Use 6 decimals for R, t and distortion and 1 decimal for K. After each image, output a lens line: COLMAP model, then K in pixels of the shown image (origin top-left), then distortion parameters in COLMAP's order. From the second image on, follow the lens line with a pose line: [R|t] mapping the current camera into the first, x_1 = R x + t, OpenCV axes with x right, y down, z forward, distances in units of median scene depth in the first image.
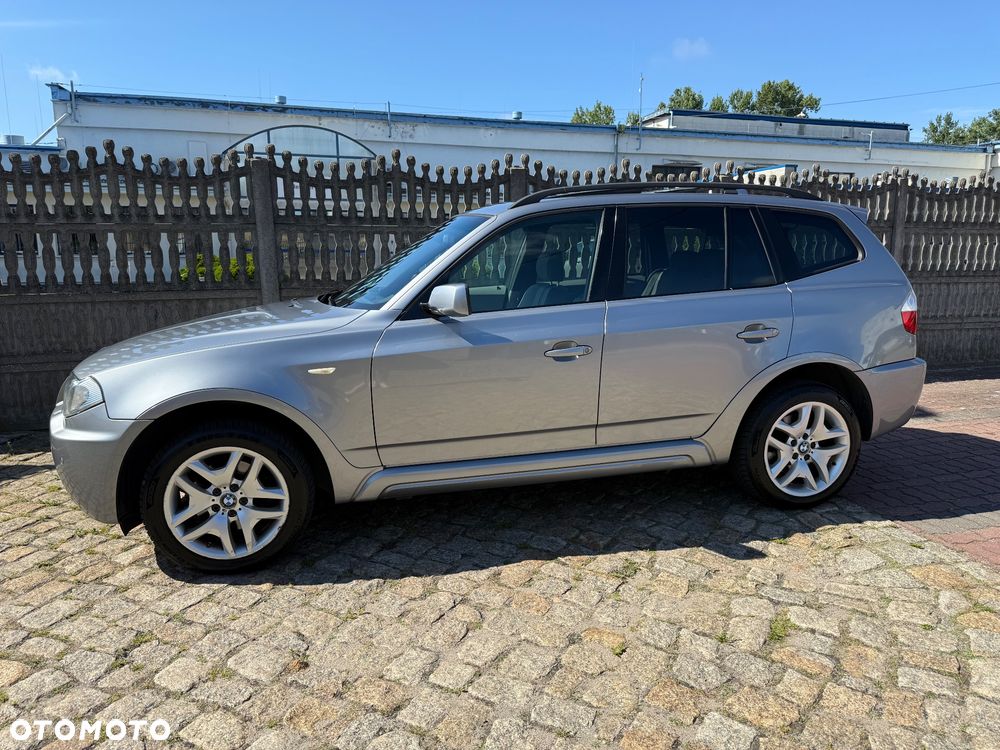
lens RADIAL K [[712.4, 0, 498.7], [0, 712.4, 375.3], [0, 0, 1]] dist [0.015140, -0.020478]
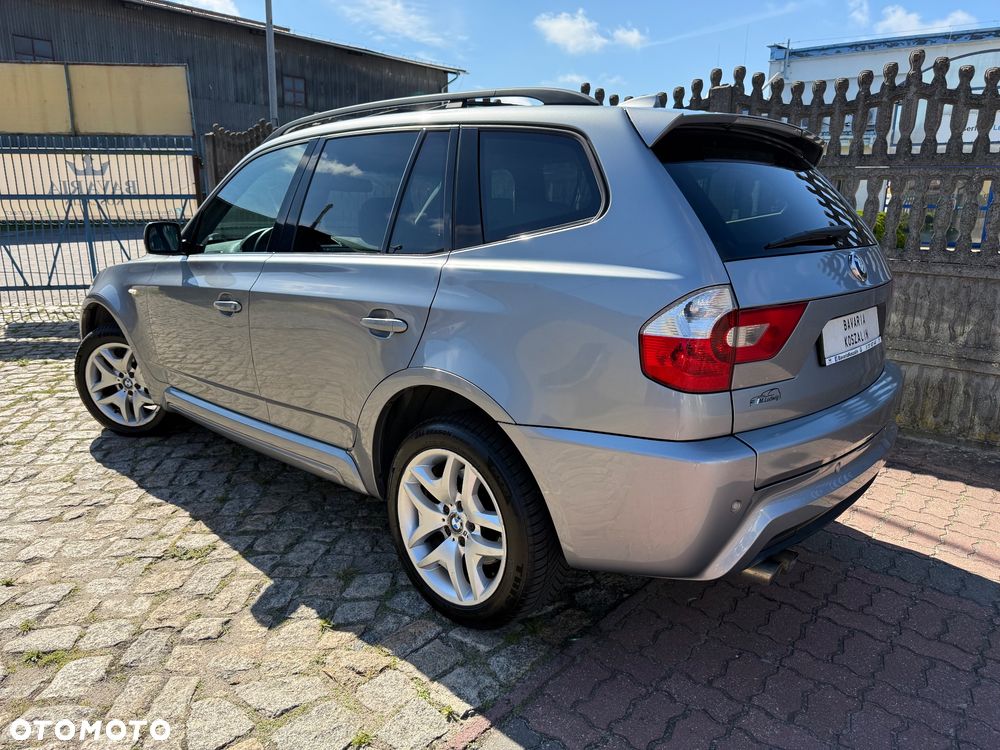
lens RADIAL K [[712.4, 0, 496.7], [0, 712.4, 377.8], [0, 0, 1]] dist [0.015140, -0.020478]
pose [[0.544291, 0.212526, -0.811529, 0.608884], [-0.161819, 0.975808, 0.147016, -0.077804], [0.823141, 0.051302, 0.565514, 0.451177]]
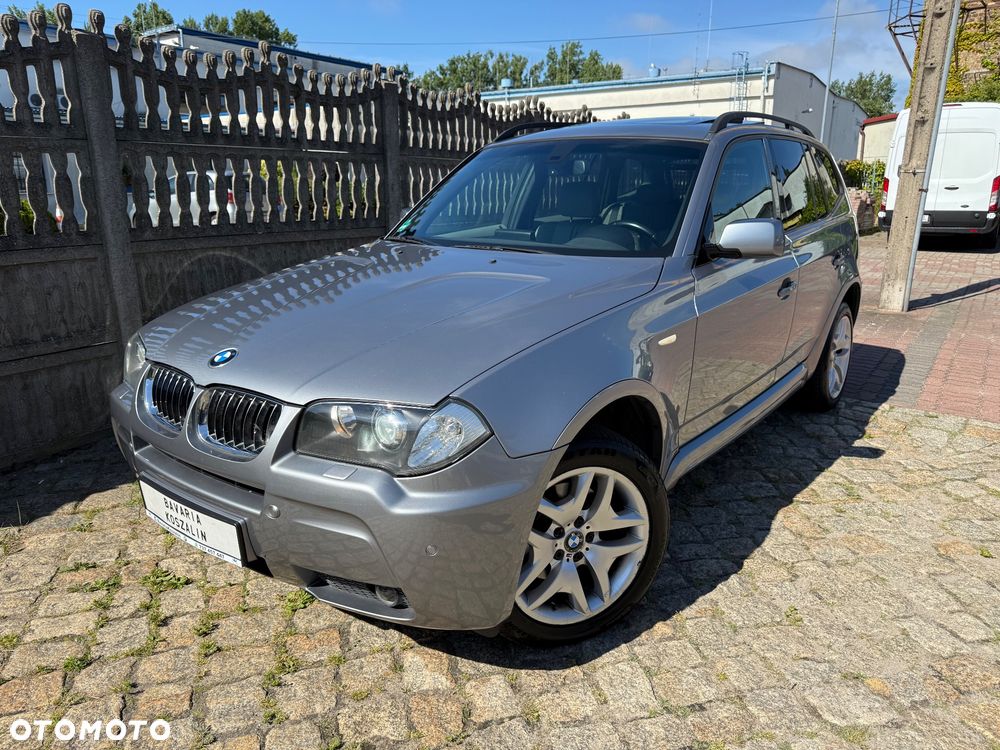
lens RADIAL K [[712.4, 0, 500.0], [0, 712.4, 379.2], [0, 0, 1]] dist [0.015140, -0.020478]
pose [[0.777434, -0.161531, 0.607869, -0.475686], [0.107431, 0.986360, 0.124710, -0.044045], [-0.619722, -0.031650, 0.784183, 0.279549]]
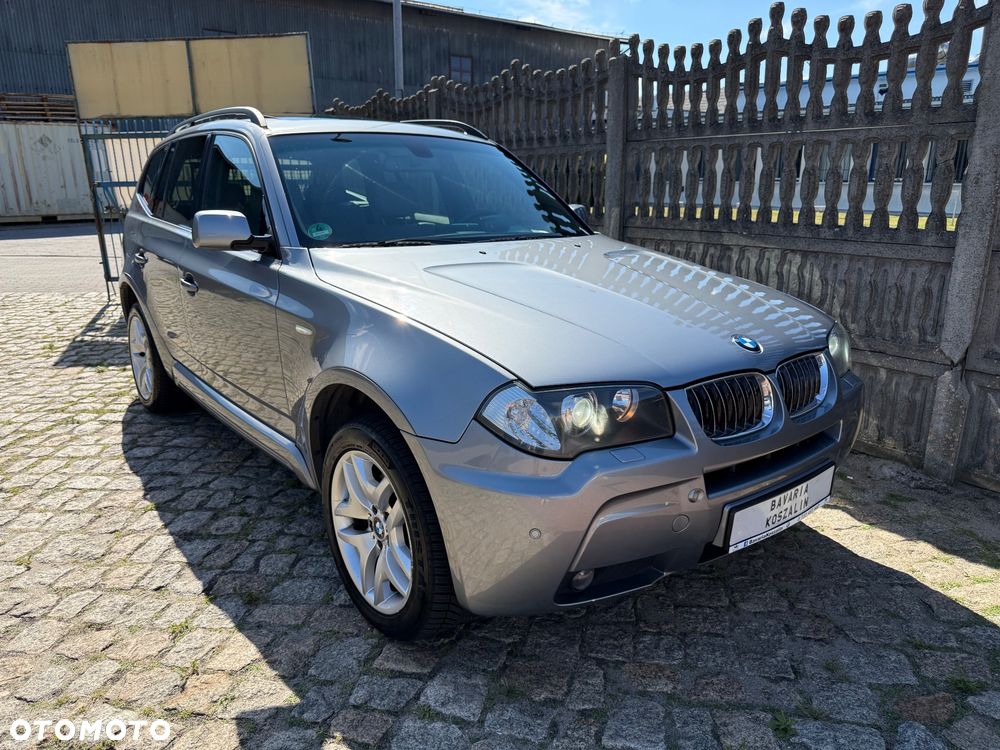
lens RADIAL K [[712.4, 0, 497.2], [0, 712.4, 379.1], [0, 0, 1]] dist [0.015140, -0.020478]
pose [[0.339338, 0.255496, -0.905302, 0.413182], [-0.162582, 0.963853, 0.211080, -0.105224], [0.926508, 0.075558, 0.368611, 0.611306]]
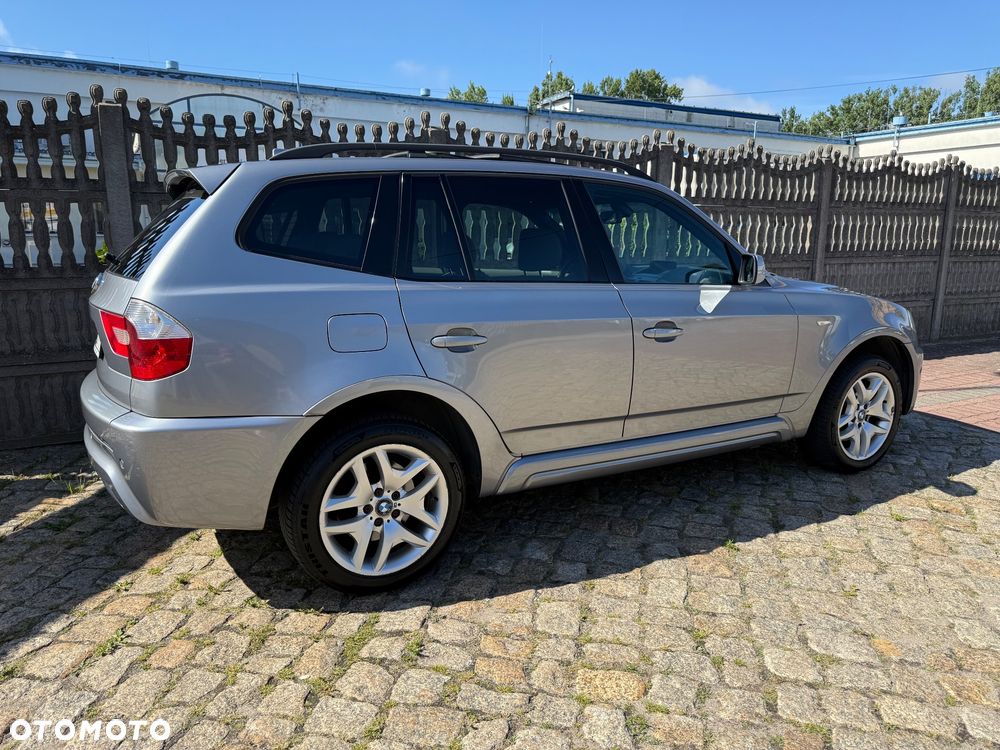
lens RADIAL K [[712.4, 0, 500.2], [0, 712.4, 379.1], [0, 0, 1]] dist [0.015140, -0.020478]
pose [[0.983072, -0.031550, 0.180483, -0.427887], [0.026189, 0.999144, 0.032012, -0.002859], [-0.181339, -0.026744, 0.983057, 0.058914]]
